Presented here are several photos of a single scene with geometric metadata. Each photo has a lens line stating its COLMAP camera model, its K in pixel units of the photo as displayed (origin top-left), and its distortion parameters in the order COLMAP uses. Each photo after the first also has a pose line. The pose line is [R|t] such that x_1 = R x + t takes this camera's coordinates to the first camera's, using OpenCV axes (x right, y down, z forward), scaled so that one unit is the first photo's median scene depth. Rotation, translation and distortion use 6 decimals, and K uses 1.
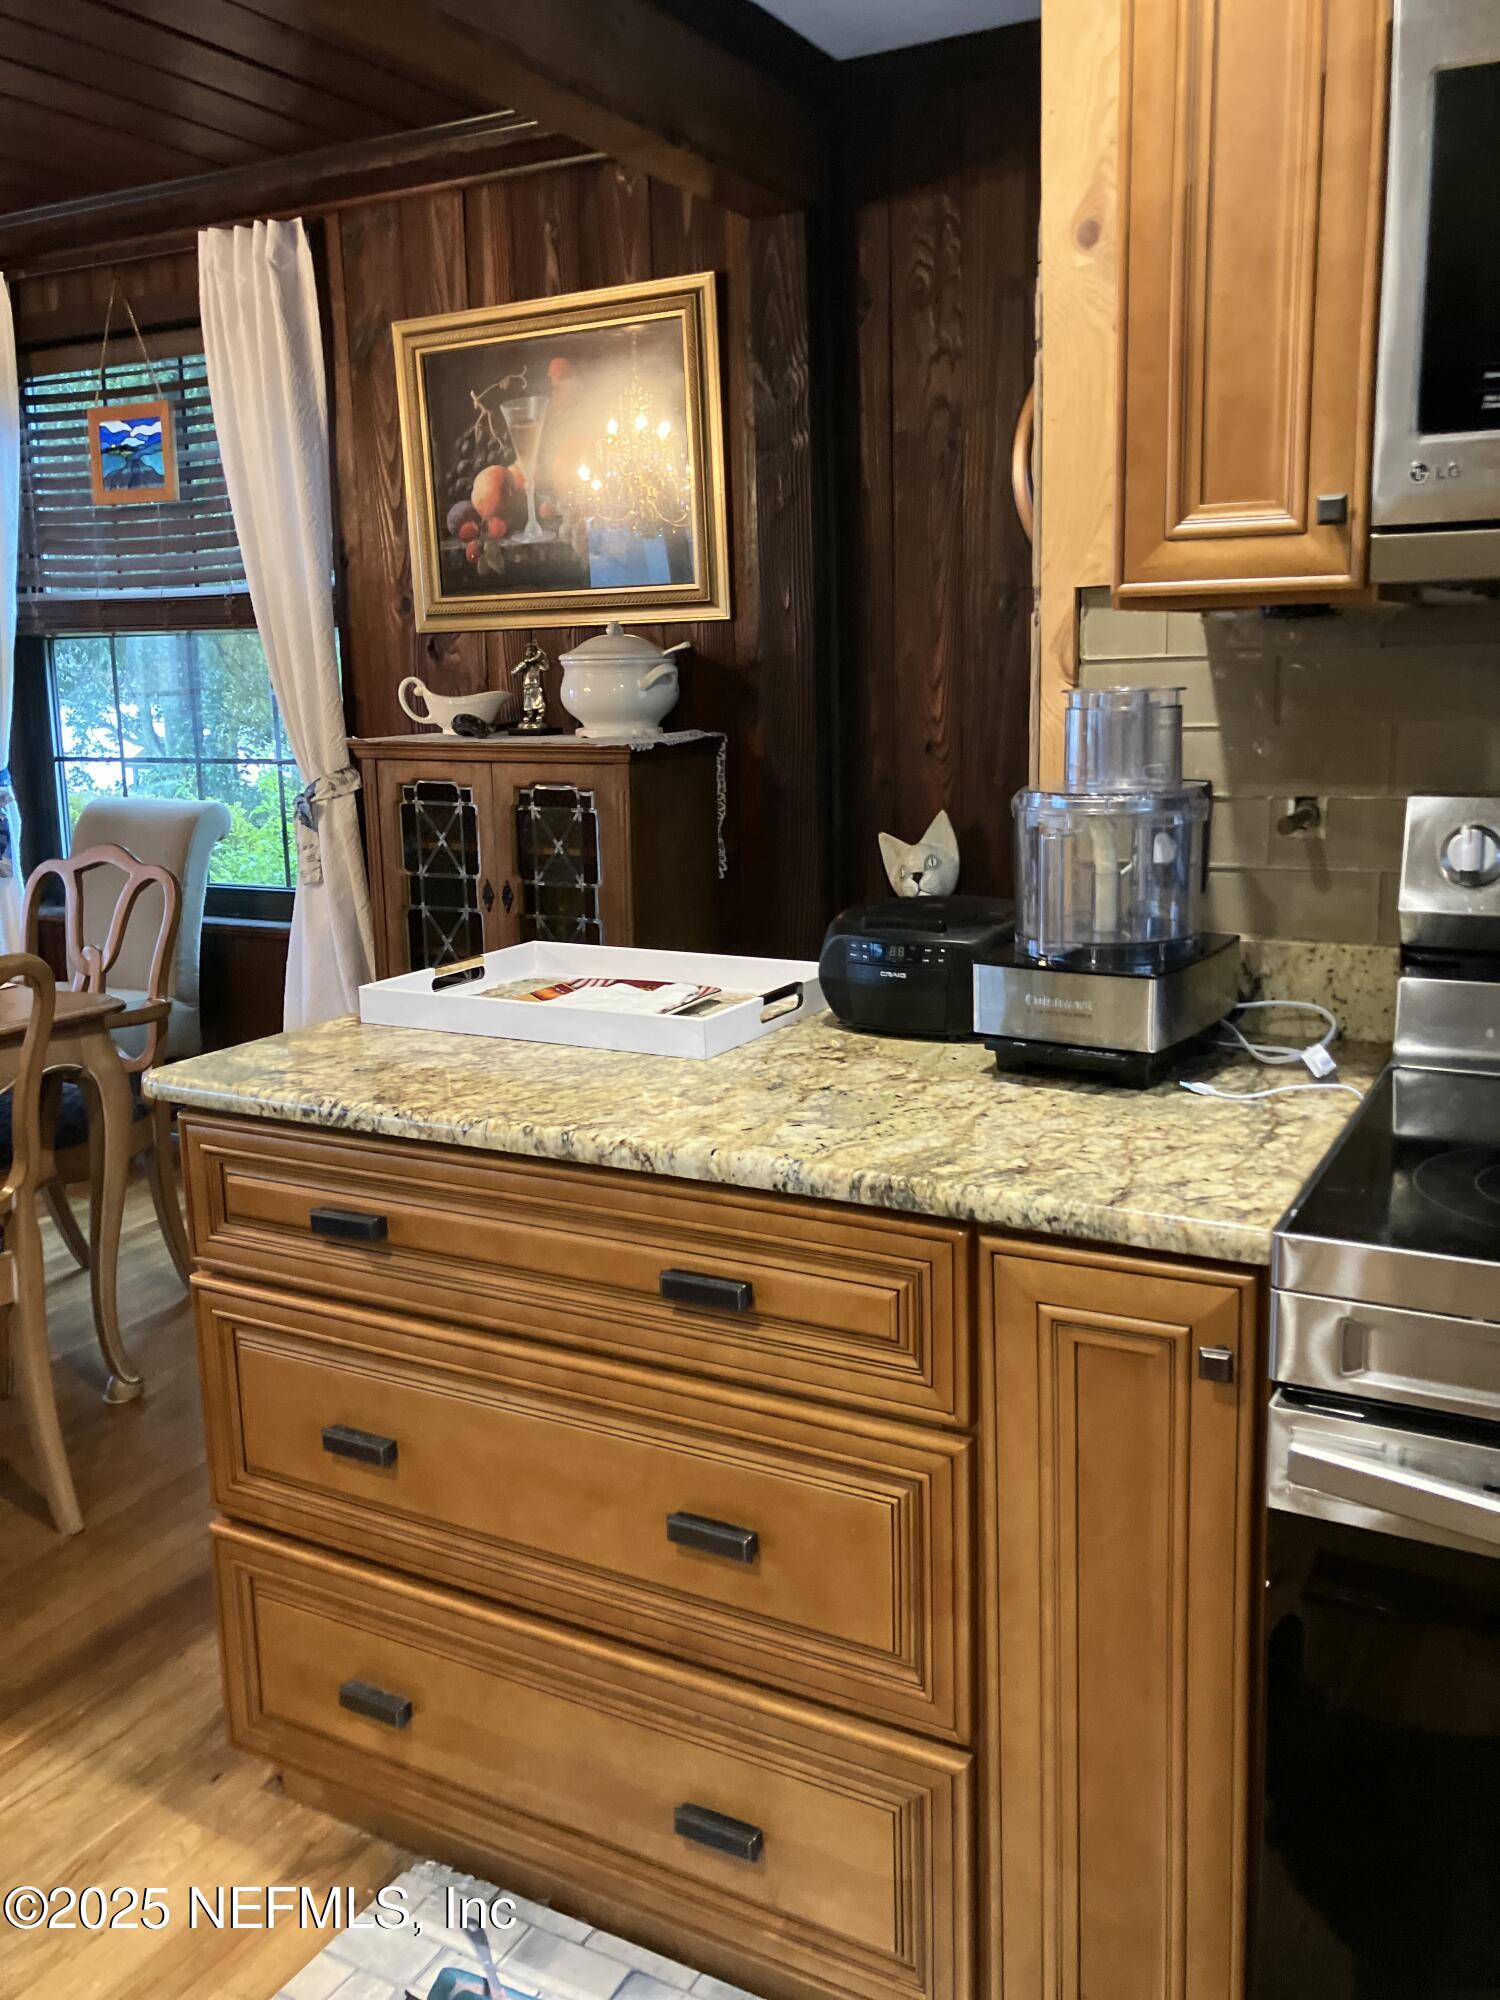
lens RADIAL K [[1652.9, 0, 778.7], [0, 1652.9, 963.7], [0, 0, 1]] dist [0.025400, -0.011602]
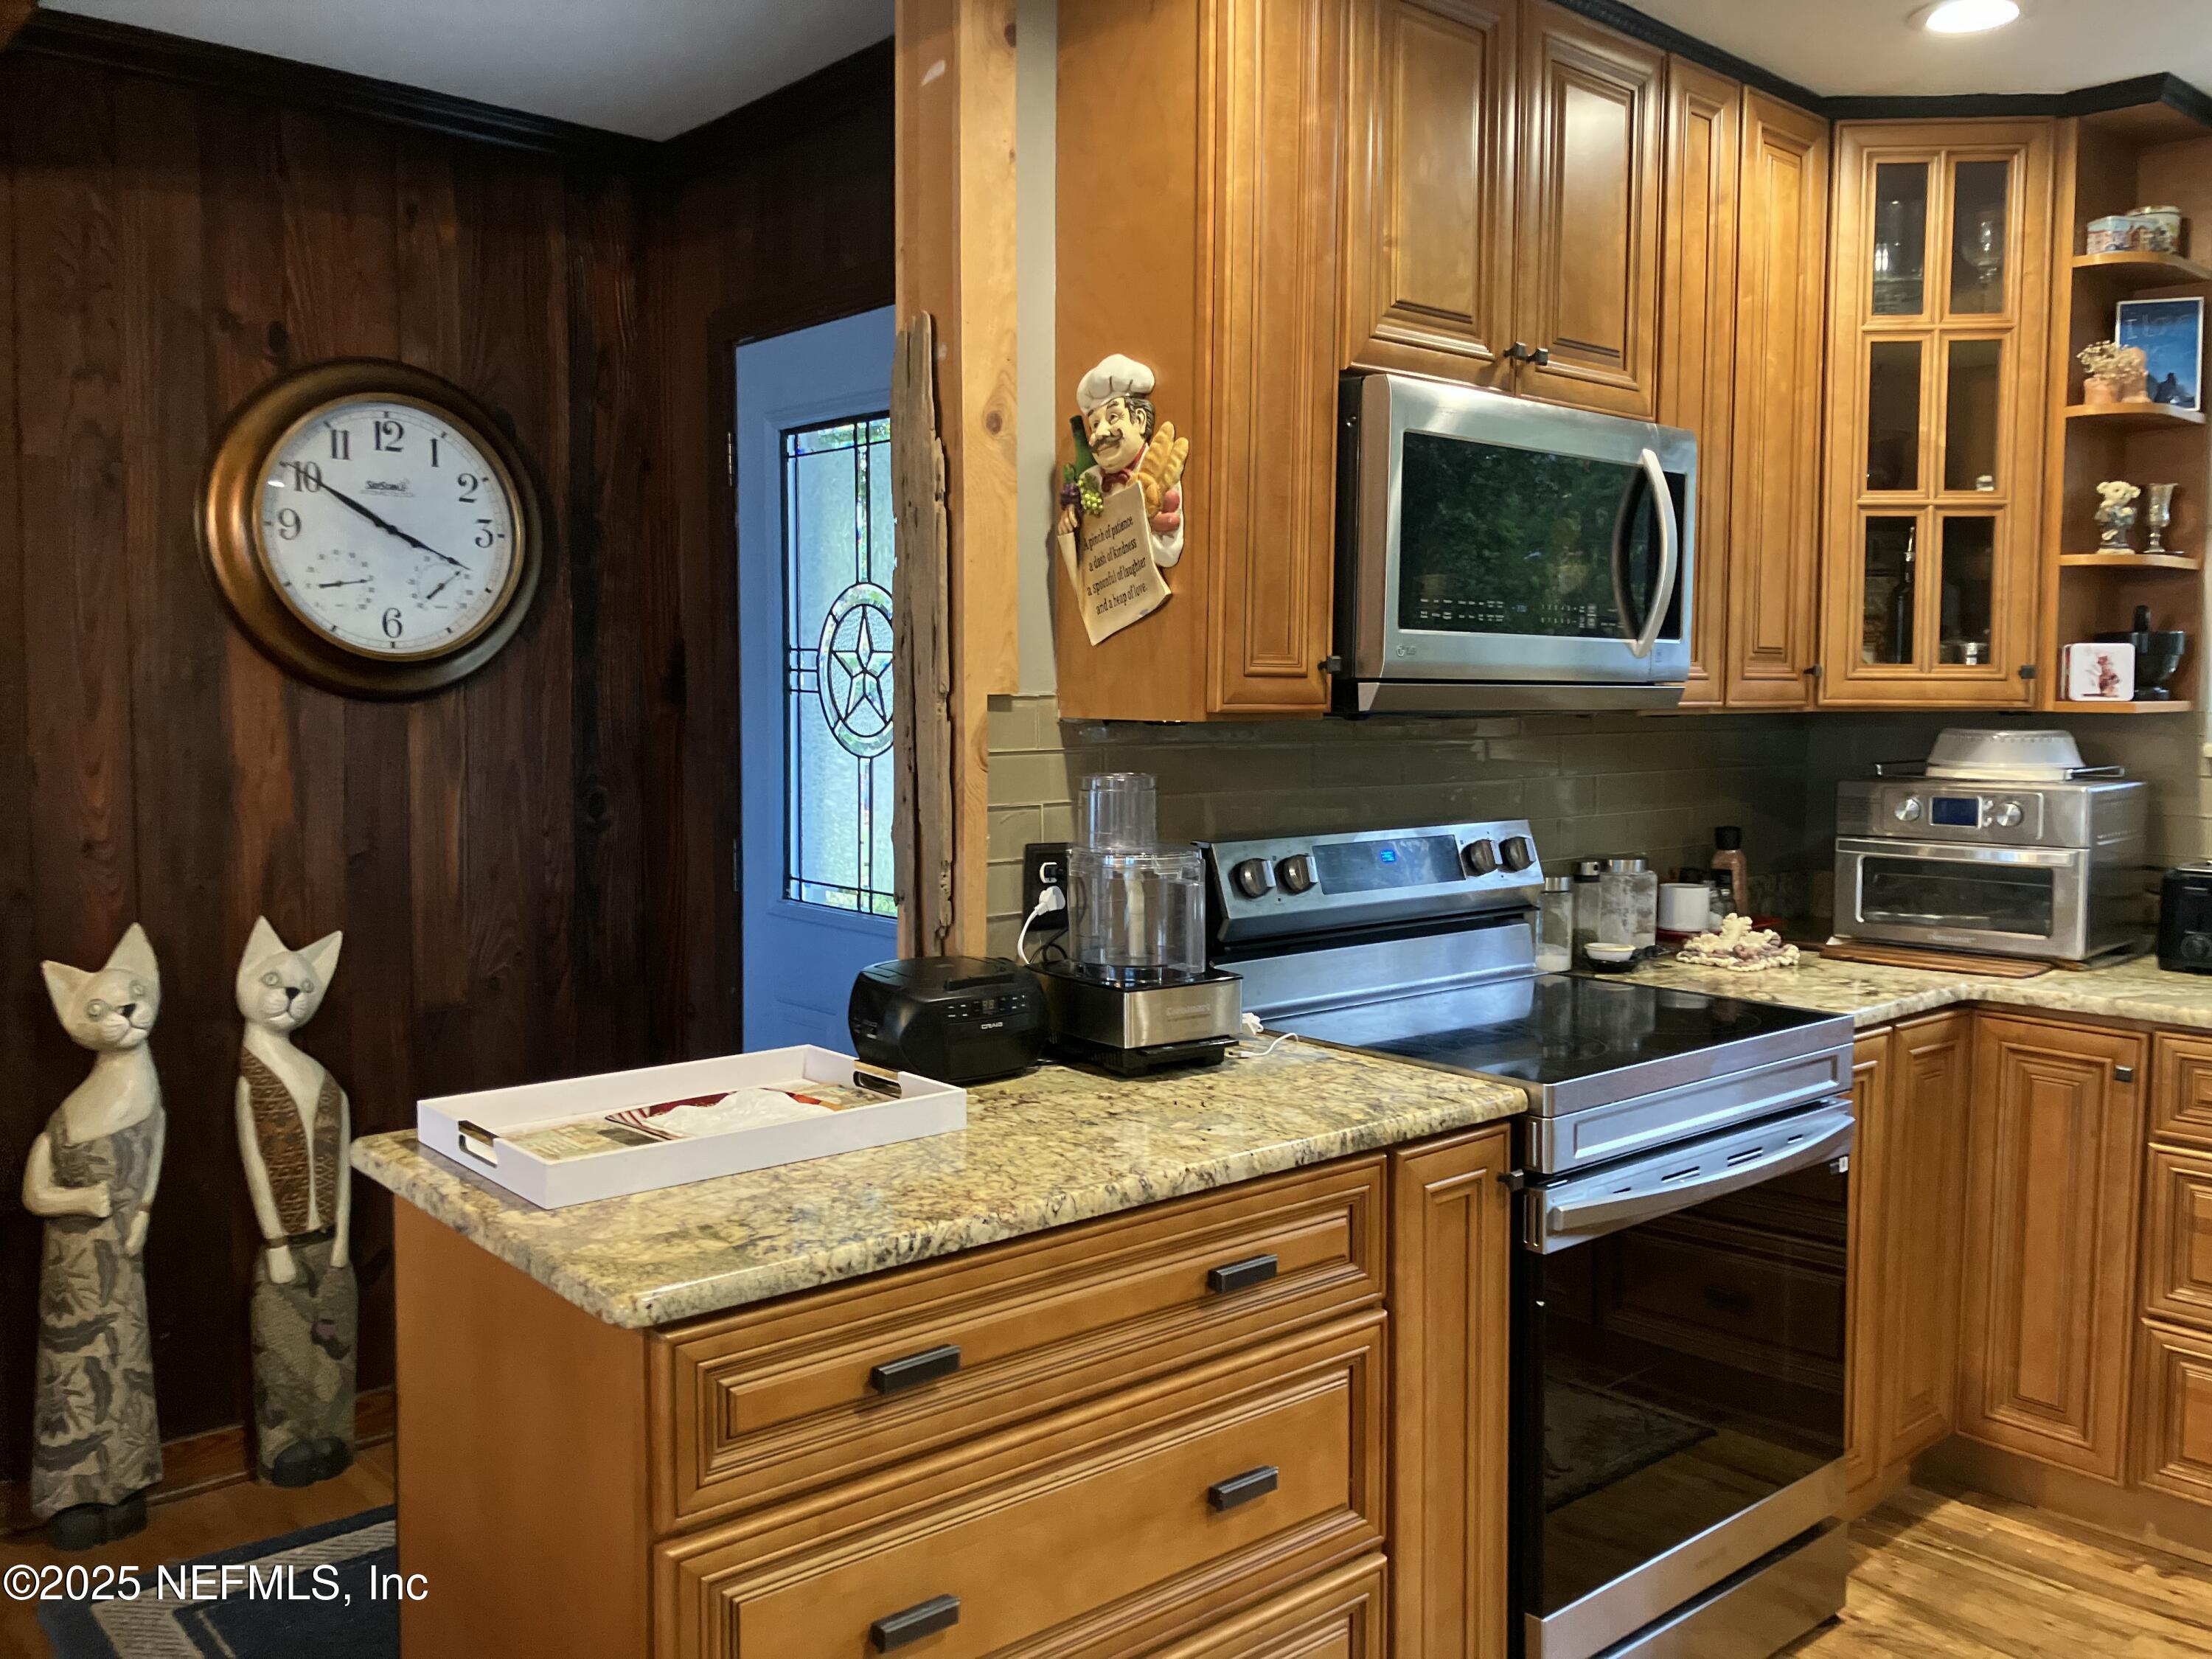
lens RADIAL K [[1828.1, 0, 1116.6], [0, 1828.1, 800.9], [0, 0, 1]] dist [0.025400, -0.011602]
pose [[0.349721, -0.030987, 0.936341, -1.094983], [0.158546, 0.986995, -0.026553, -0.101729], [-0.923341, 0.157739, 0.350086, 0.466258]]
